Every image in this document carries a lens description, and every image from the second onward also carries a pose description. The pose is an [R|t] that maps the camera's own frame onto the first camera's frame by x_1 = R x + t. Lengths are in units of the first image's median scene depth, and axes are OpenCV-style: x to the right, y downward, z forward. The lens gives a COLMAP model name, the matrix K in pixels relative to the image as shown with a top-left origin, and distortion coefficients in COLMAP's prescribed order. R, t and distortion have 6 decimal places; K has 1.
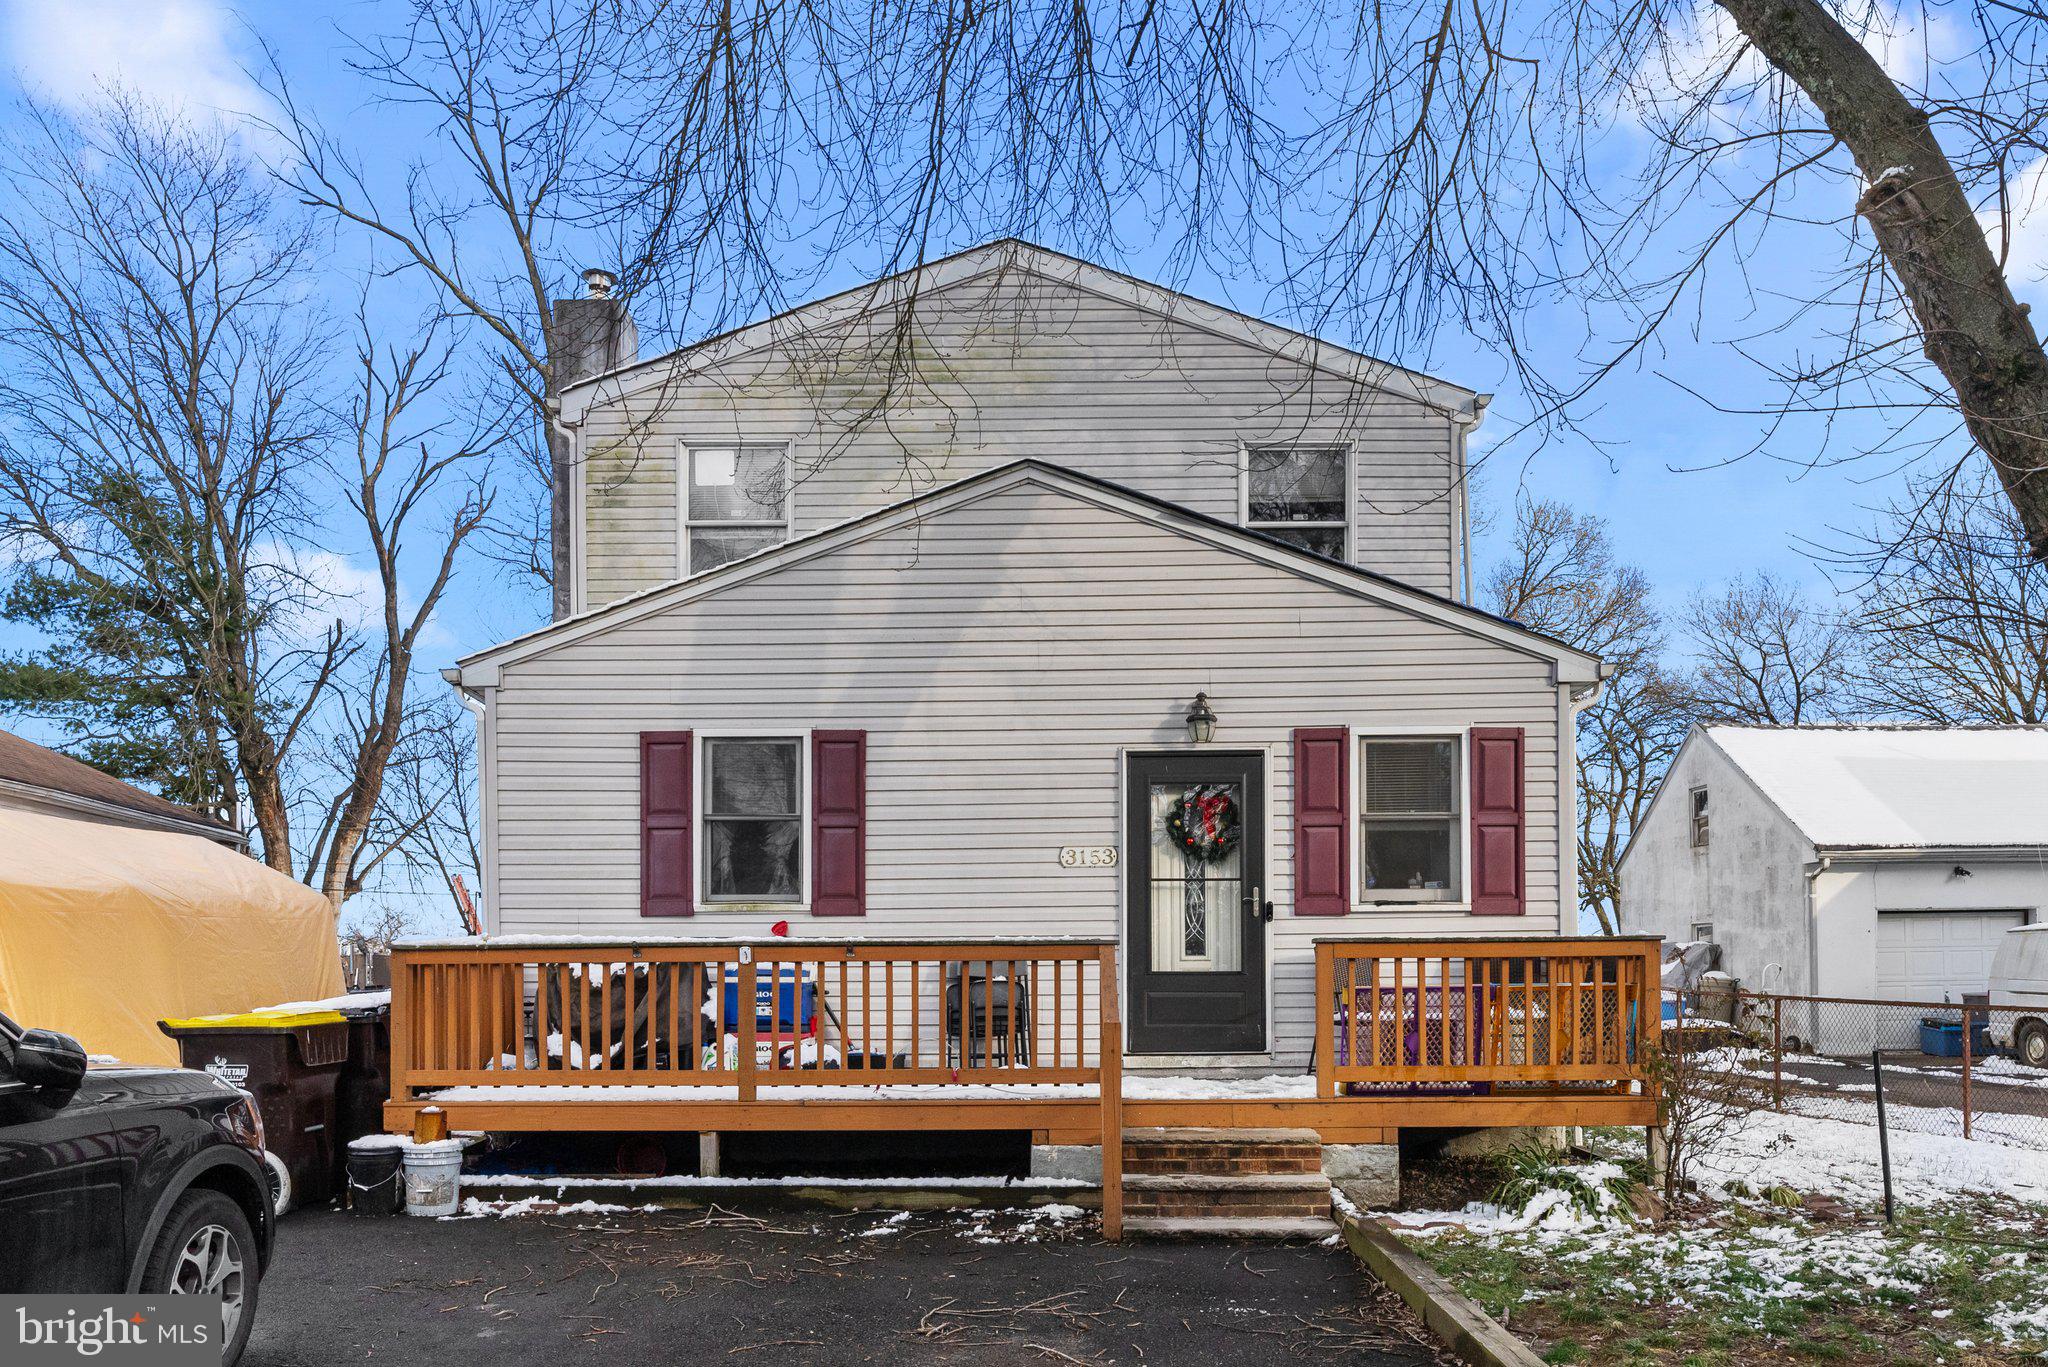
lens RADIAL K [[1504.2, 0, 1009.0], [0, 1504.2, 761.6], [0, 0, 1]] dist [-0.001315, 0.006328]
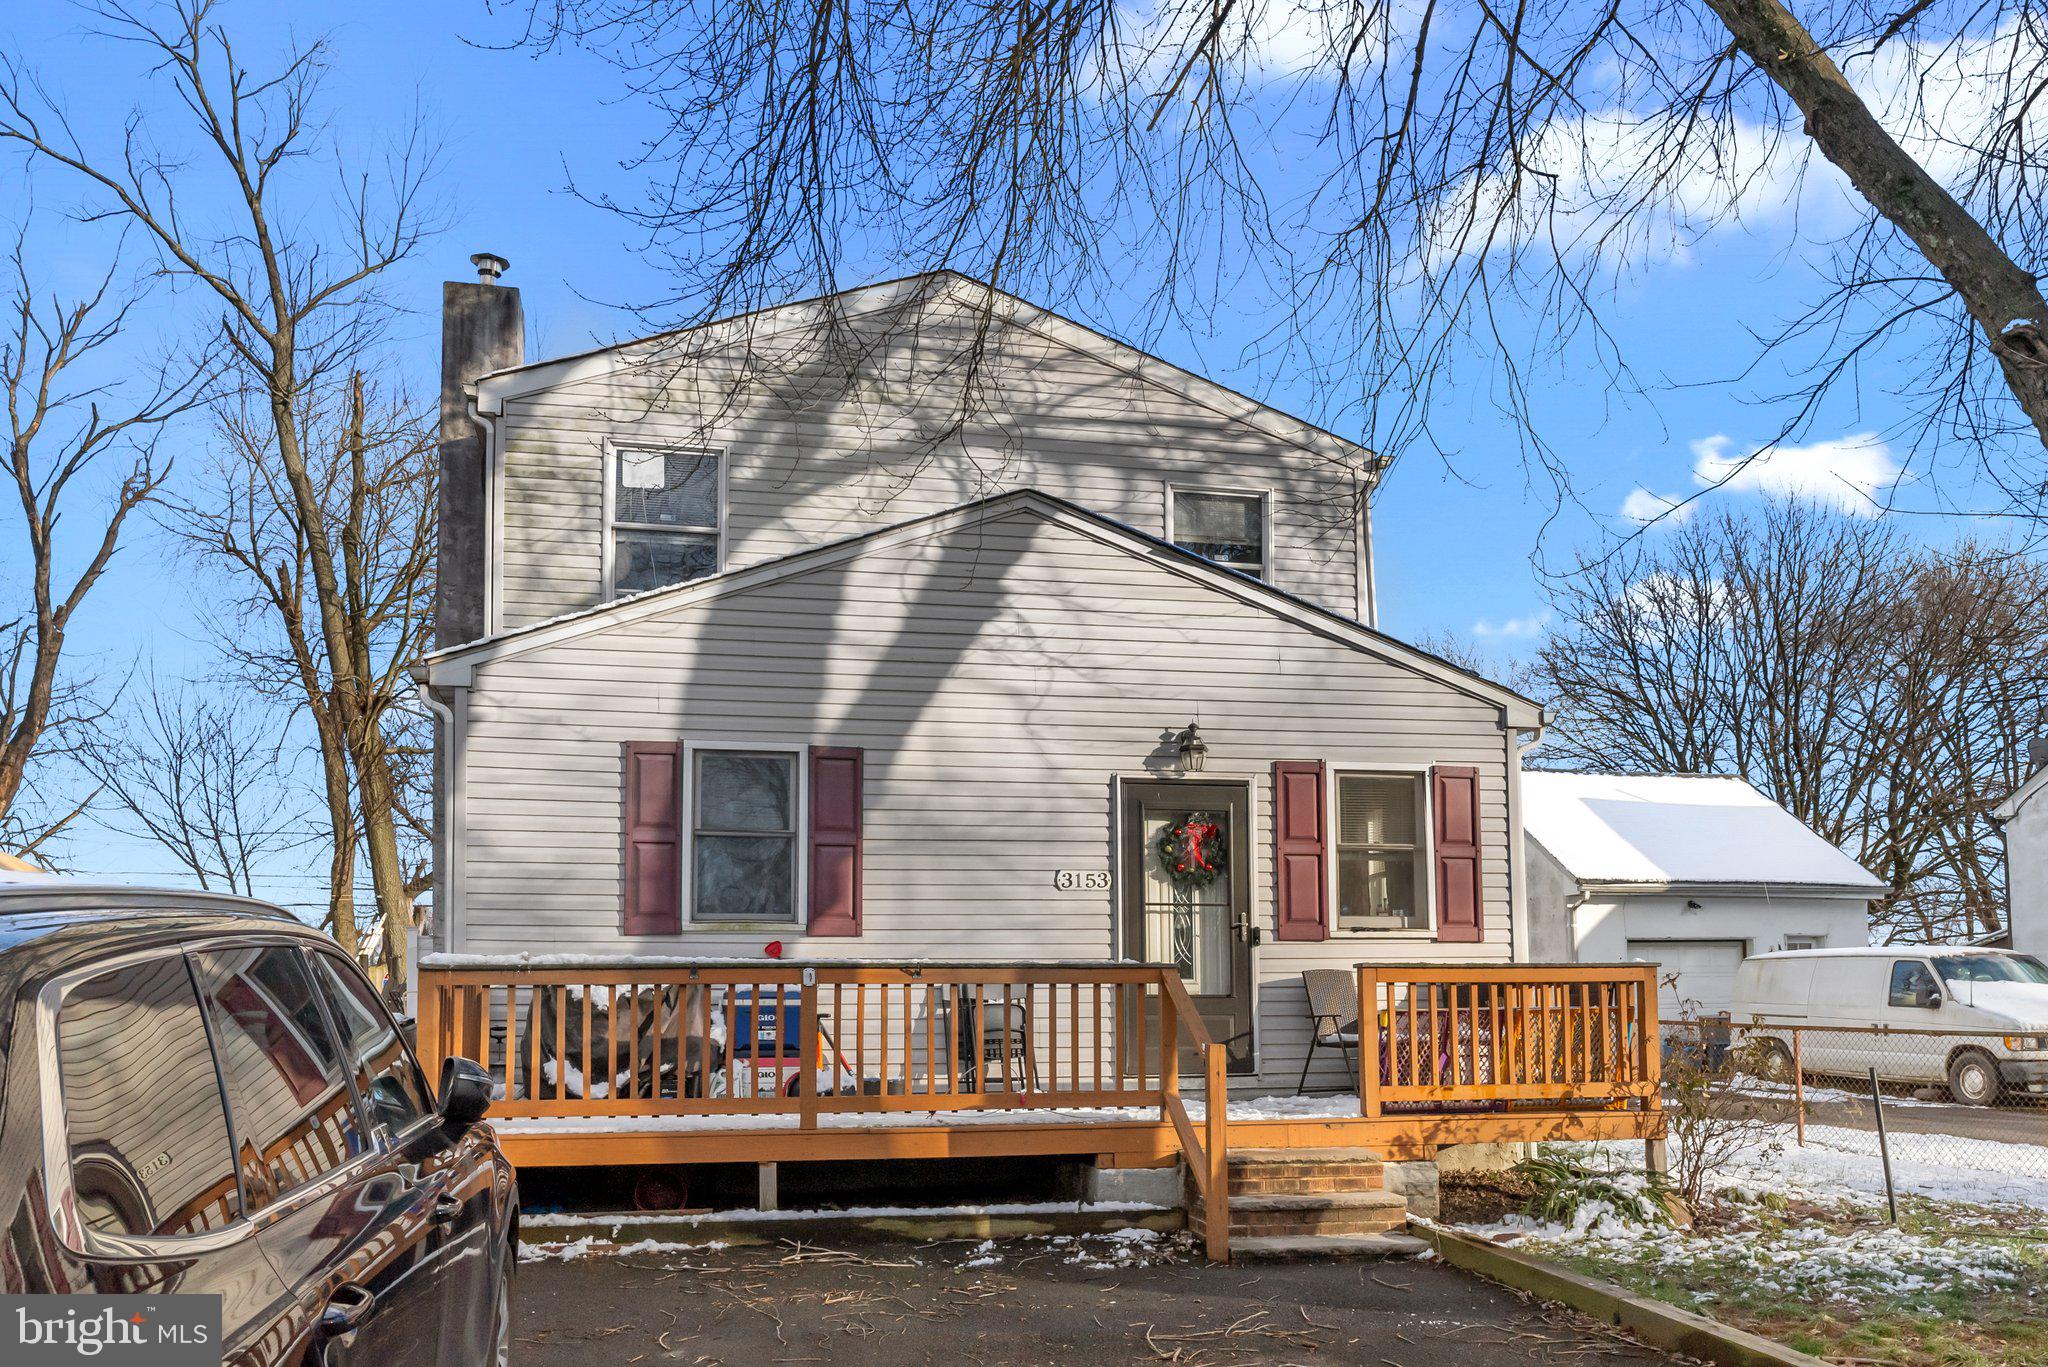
lens RADIAL K [[1511.7, 0, 1023.6], [0, 1511.7, 682.7], [0, 0, 1]] dist [0.005407, -0.001158]
pose [[0.977270, 0.044882, 0.207195, -0.204935], [-0.031536, 0.997236, -0.067270, 0.000110], [-0.209641, 0.059207, 0.975984, 0.002627]]
